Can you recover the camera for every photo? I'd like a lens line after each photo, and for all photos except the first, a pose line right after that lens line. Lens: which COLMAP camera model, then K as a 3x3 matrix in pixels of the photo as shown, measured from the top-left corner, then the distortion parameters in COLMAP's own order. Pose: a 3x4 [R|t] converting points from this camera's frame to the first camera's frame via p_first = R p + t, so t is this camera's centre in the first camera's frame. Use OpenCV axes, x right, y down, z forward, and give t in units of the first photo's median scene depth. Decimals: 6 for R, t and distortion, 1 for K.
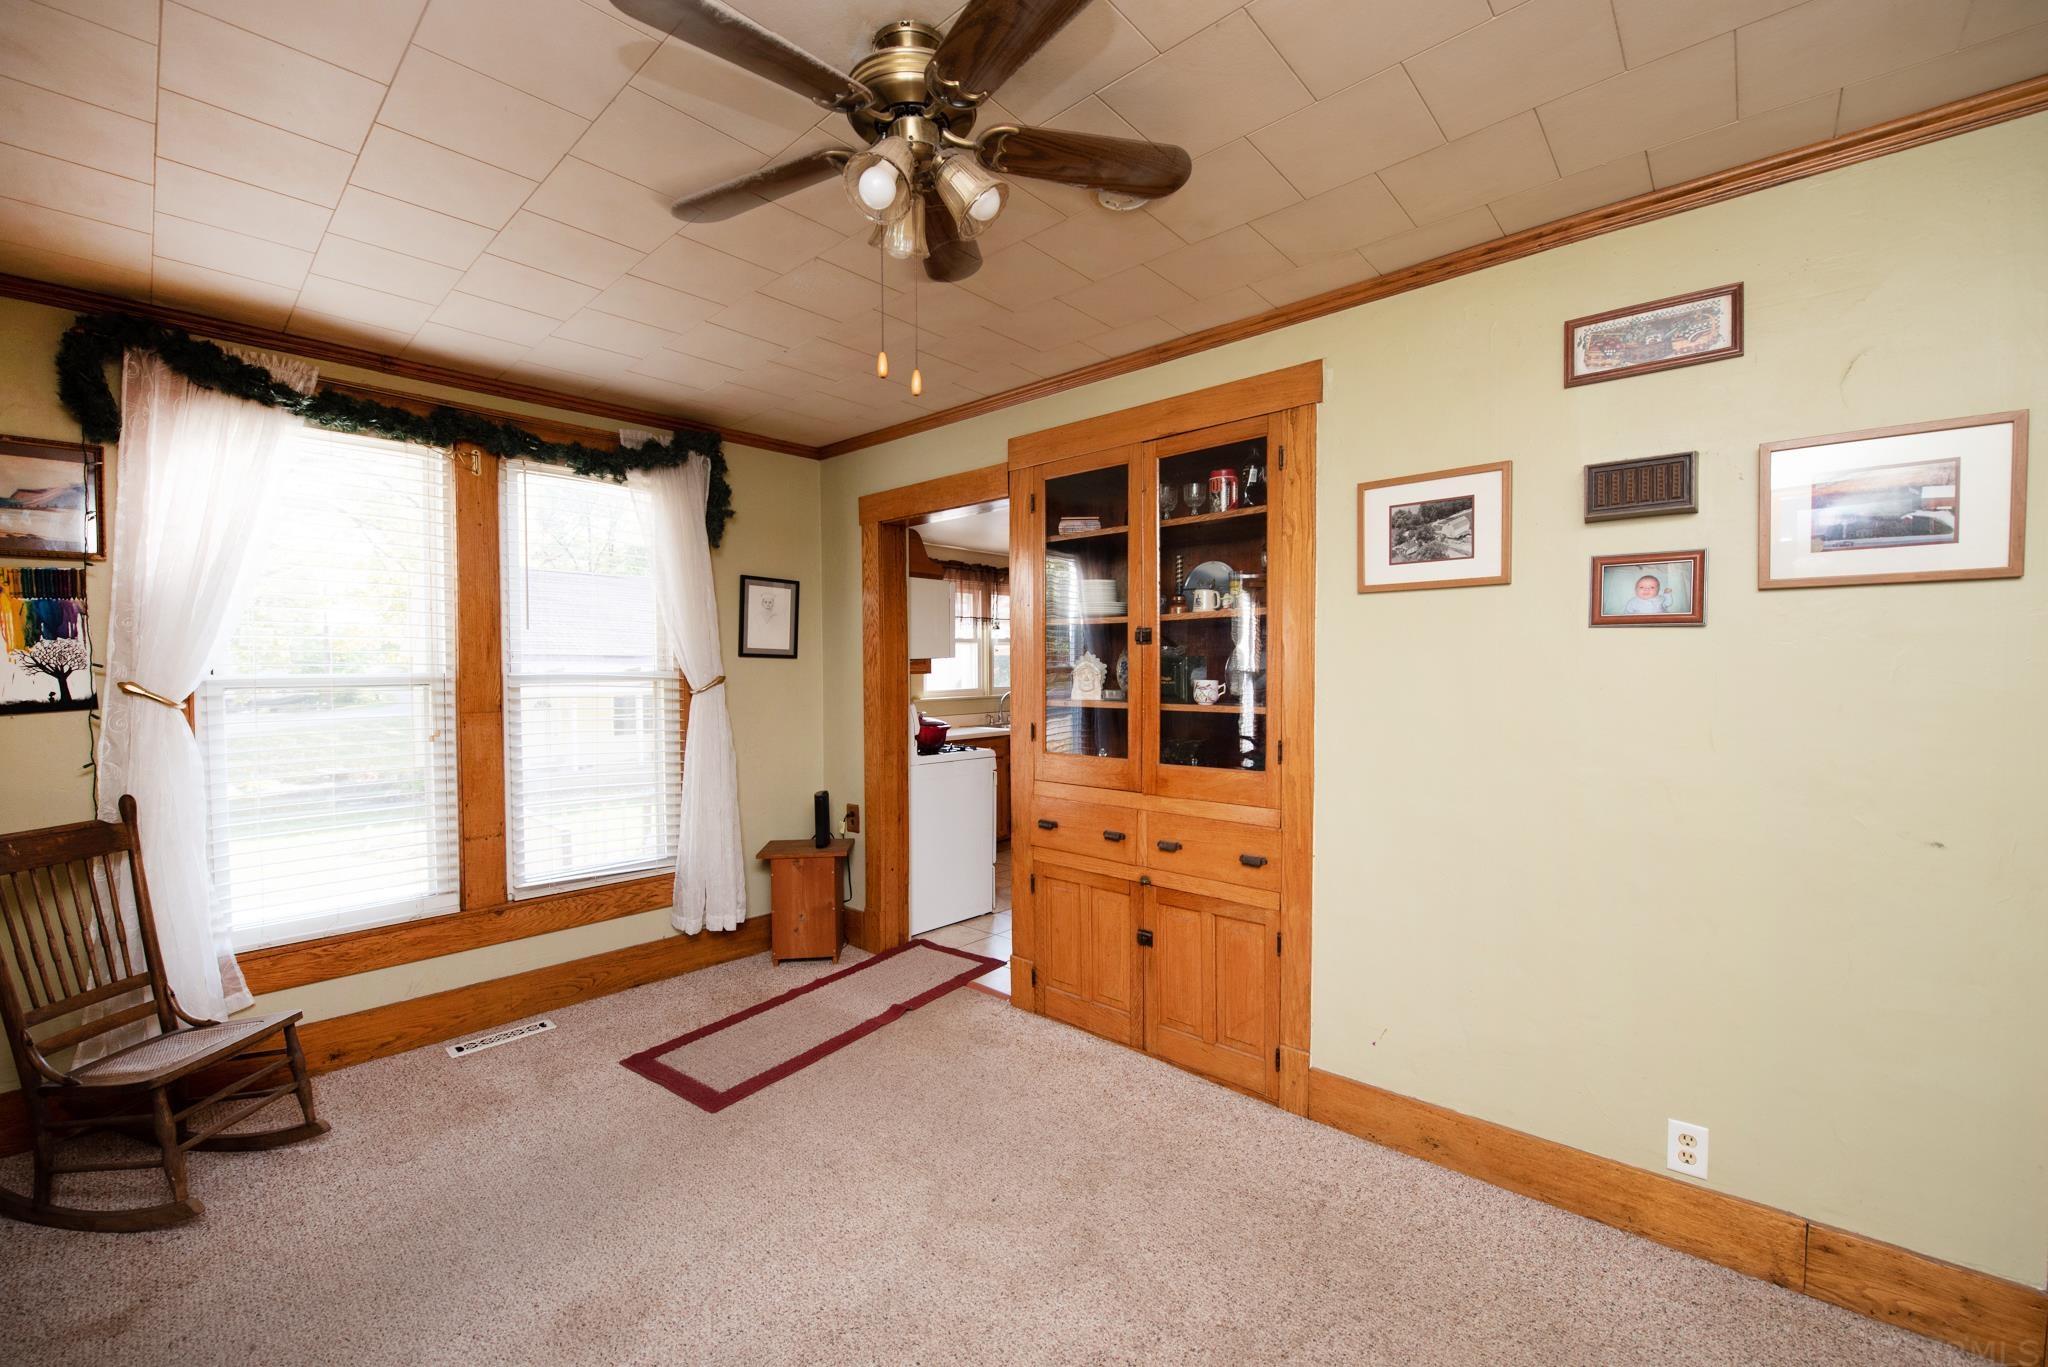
lens RADIAL K [[810.1, 0, 1027.5], [0, 810.1, 682.6], [0, 0, 1]] dist [-0.024431, -0.000503]
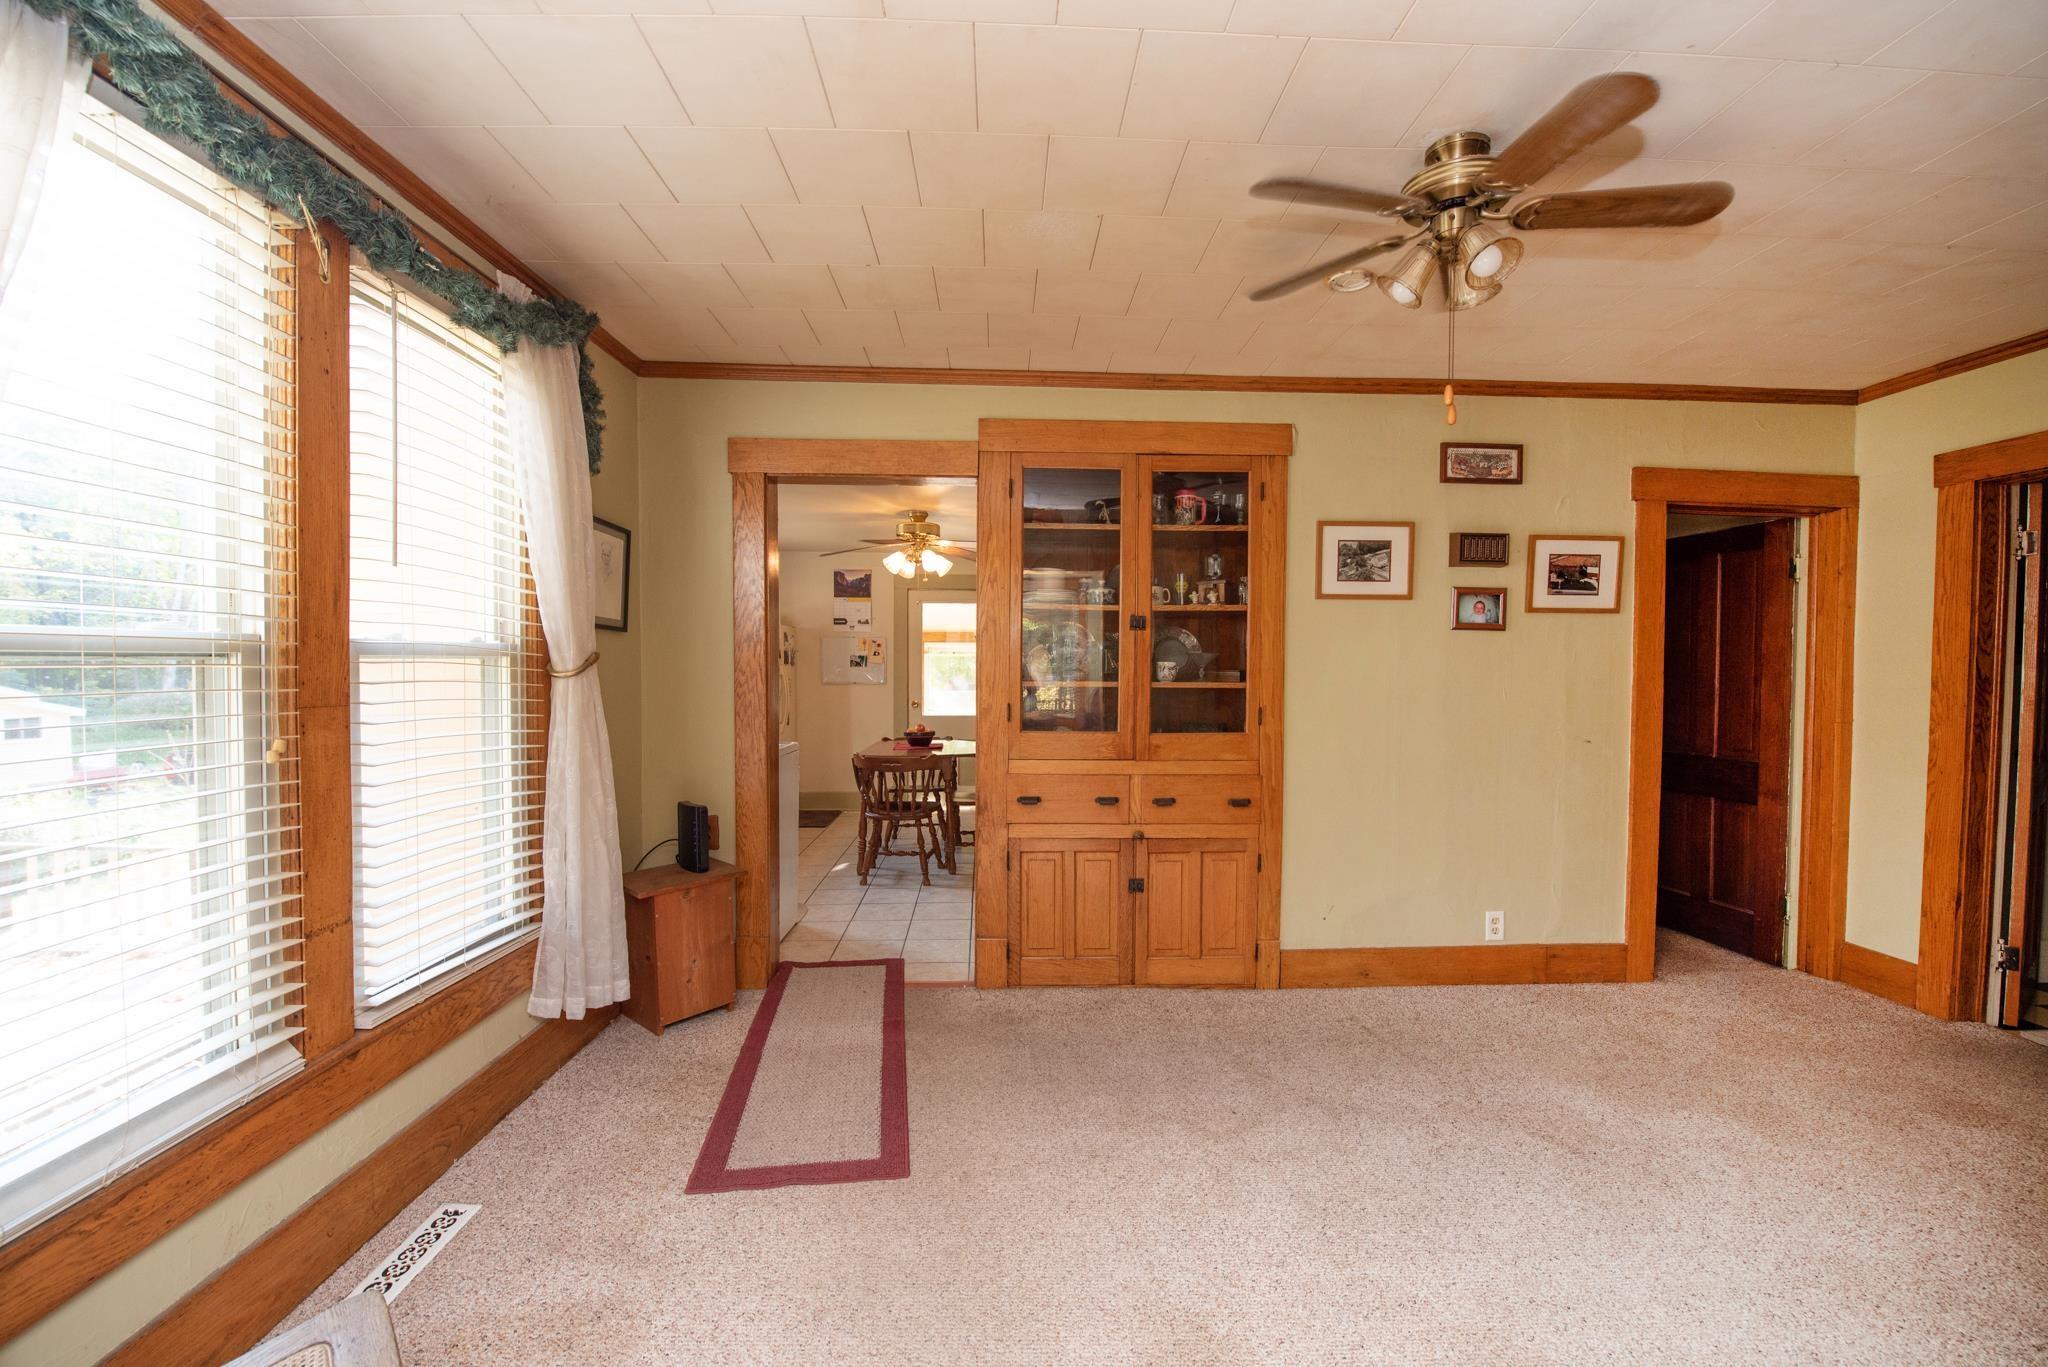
lens RADIAL K [[810.1, 0, 1021.4], [0, 810.1, 683.6], [0, 0, 1]] dist [-0.024431, -0.000503]
pose [[0.724656, -0.007635, 0.689068, -0.763112], [0.003128, 0.999965, 0.007790, 0.018912], [-0.689103, -0.003490, 0.724655, 0.279817]]
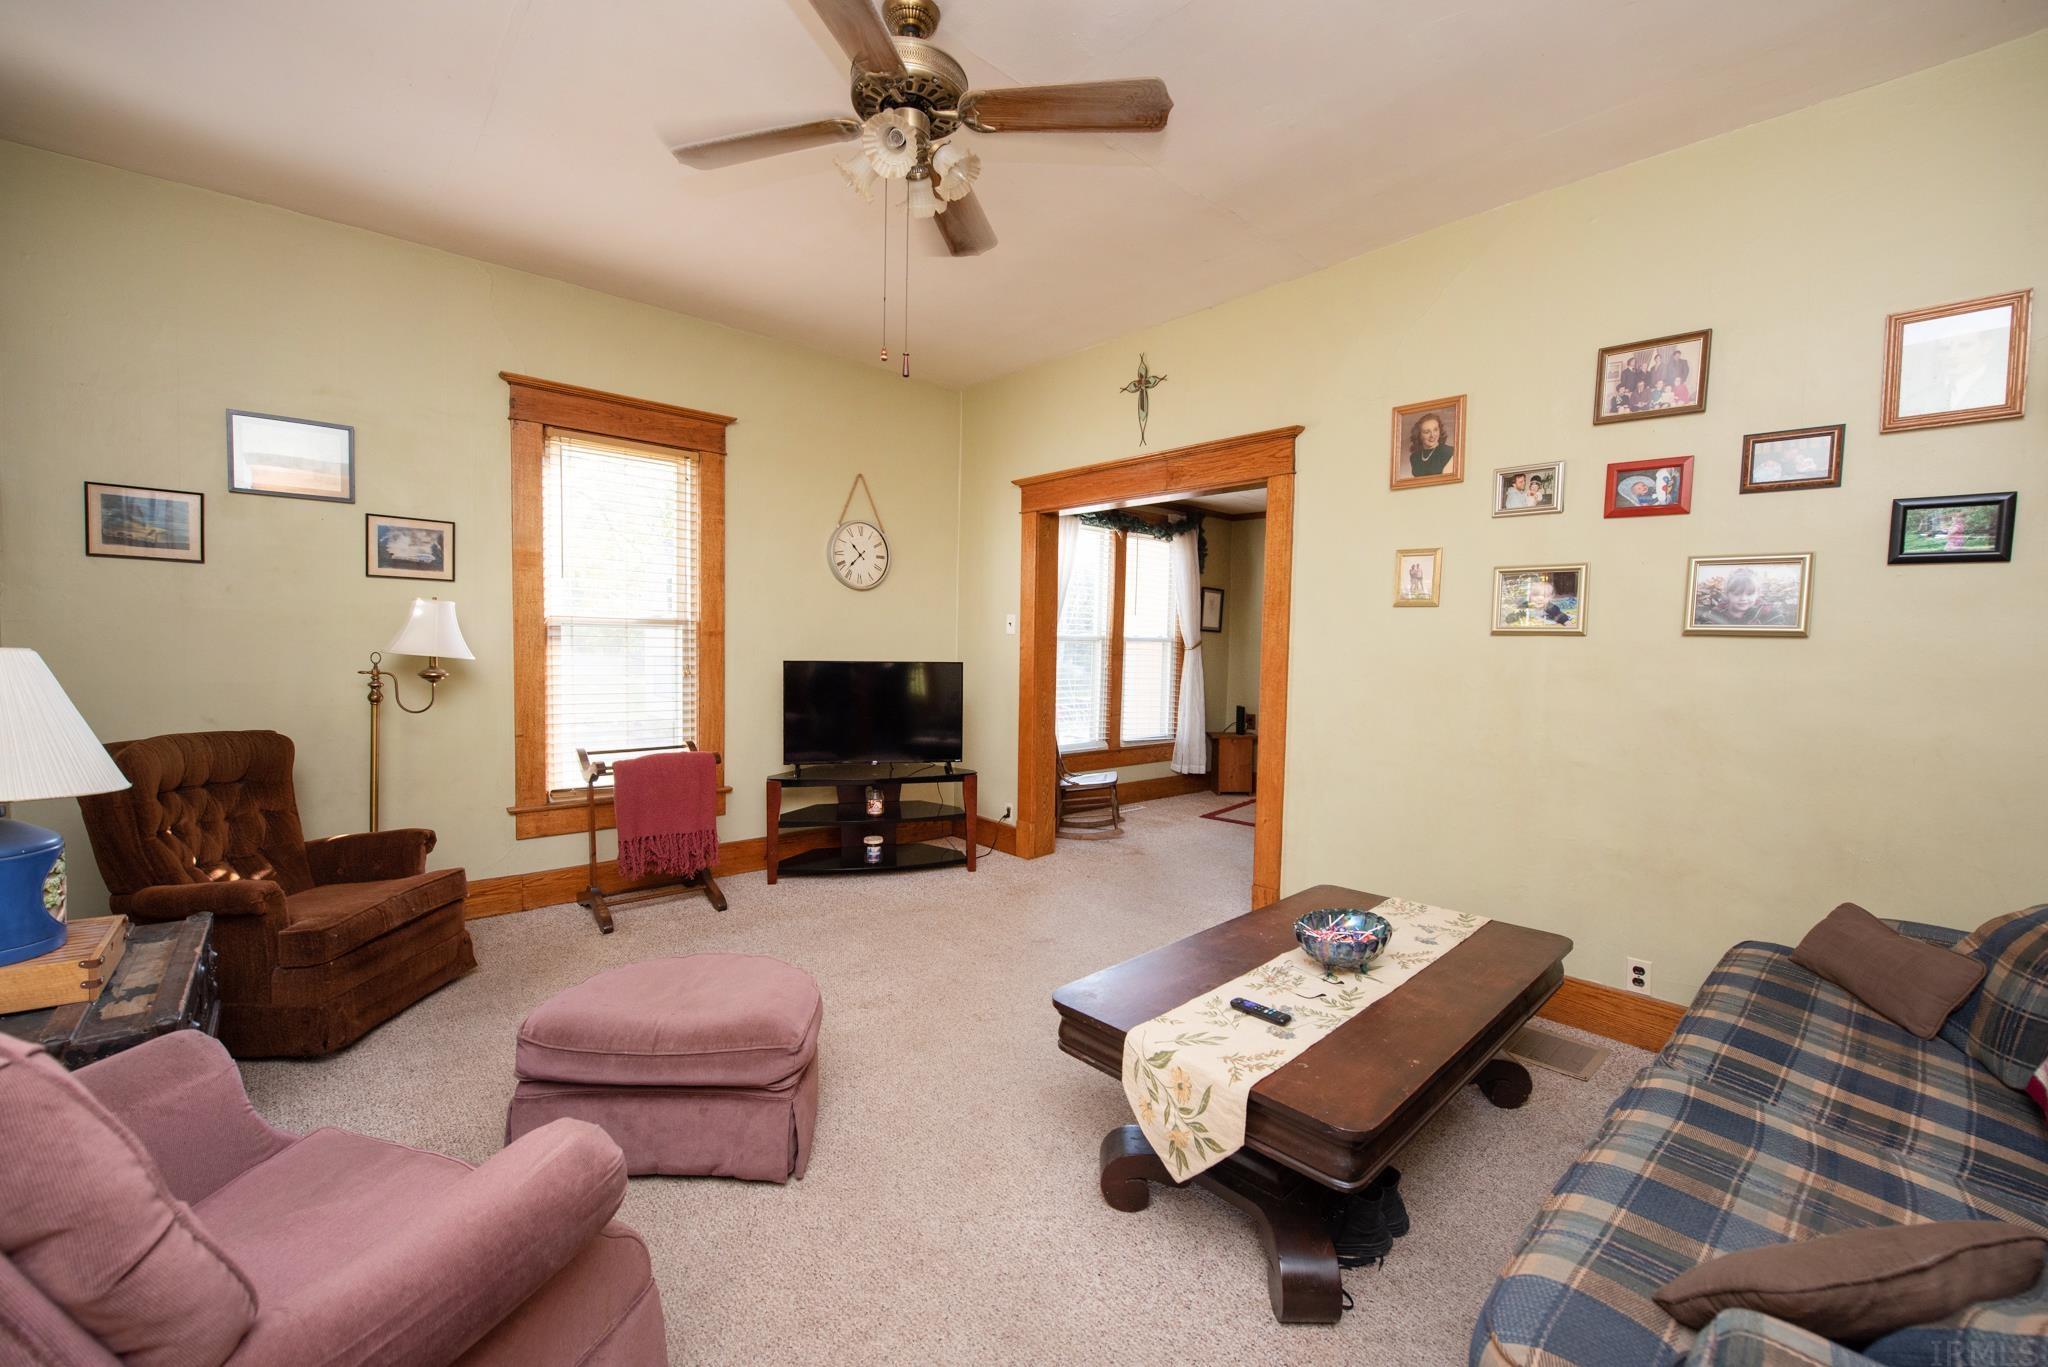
lens RADIAL K [[810.1, 0, 1035.3], [0, 810.1, 686.6], [0, 0, 1]] dist [-0.024431, -0.000503]
pose [[0.994015, 0.041389, -0.101095, -0.726838], [-0.036809, 0.998228, 0.046763, 0.030833], [0.102851, -0.042762, 0.993777, -1.193510]]
